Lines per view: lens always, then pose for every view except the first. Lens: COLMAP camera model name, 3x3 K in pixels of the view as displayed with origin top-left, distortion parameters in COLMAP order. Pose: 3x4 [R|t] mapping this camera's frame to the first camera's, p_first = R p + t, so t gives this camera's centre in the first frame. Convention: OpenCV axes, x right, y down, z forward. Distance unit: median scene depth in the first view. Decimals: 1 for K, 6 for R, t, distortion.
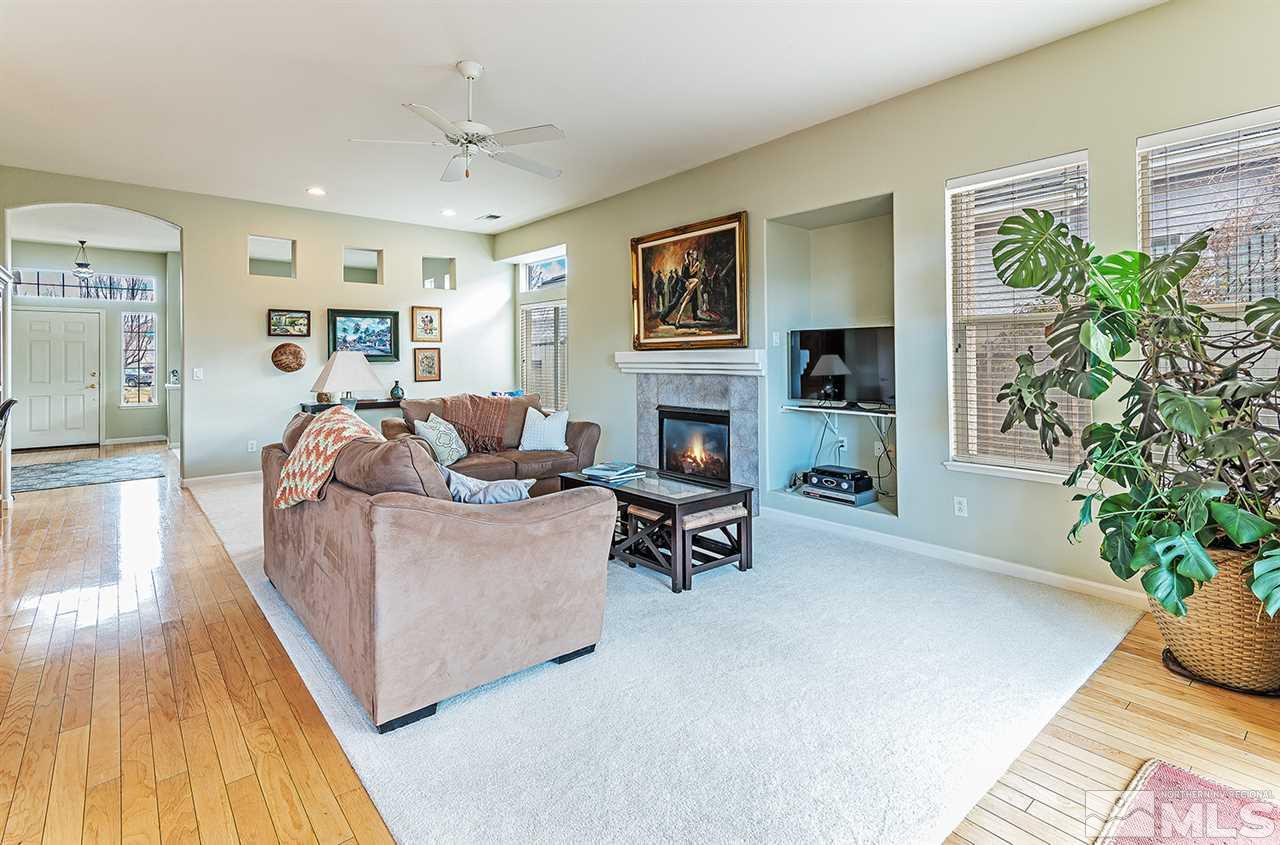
lens RADIAL K [[593.6, 0, 638.6], [0, 593.6, 419.3], [0, 0, 1]] dist [0.000382, 0.000057]
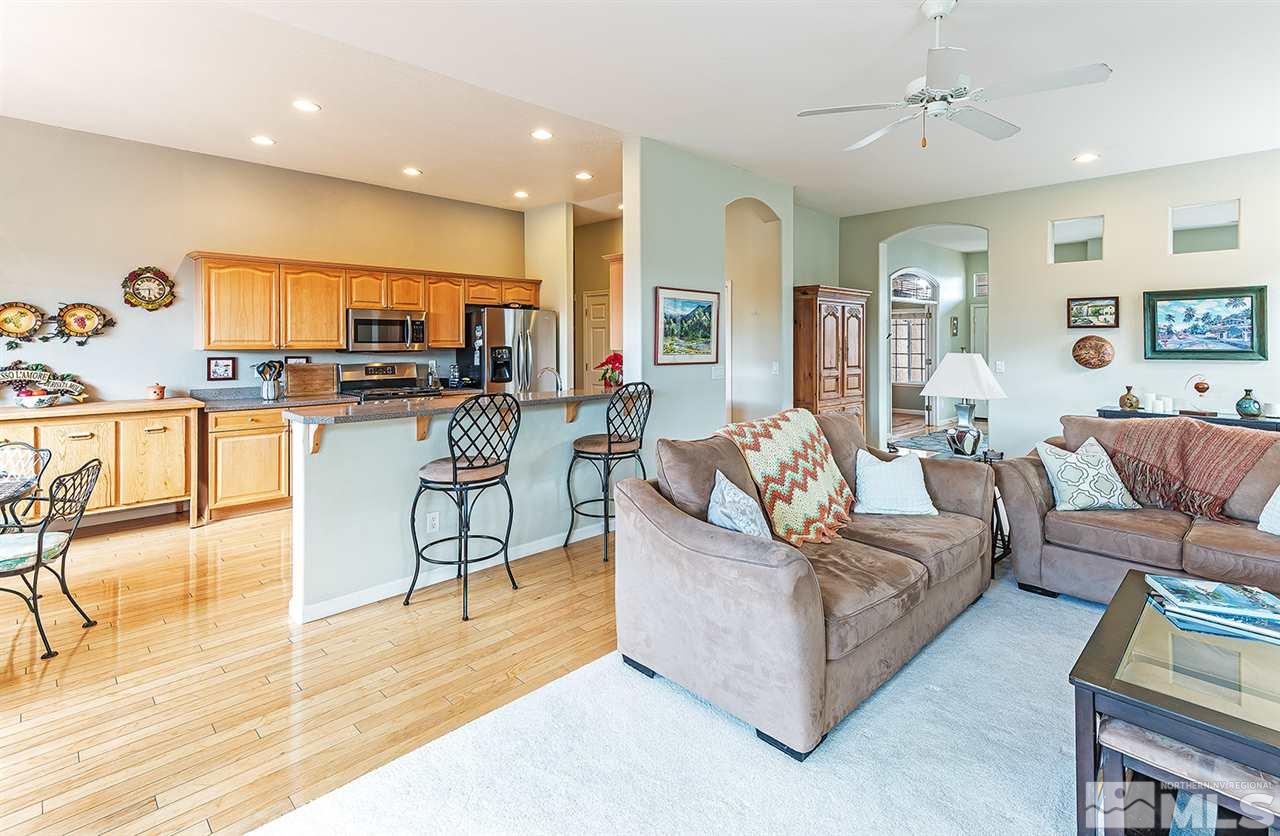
lens RADIAL K [[605.0, 0, 642.4], [0, 605.0, 423.5], [0, 0, 1]] dist [0.005189, 0.000450]
pose [[0.062776, 0.140236, -0.988126, 0.259839], [-0.101170, 0.985873, 0.133489, -0.053115], [0.992887, 0.091589, 0.076077, 0.288198]]
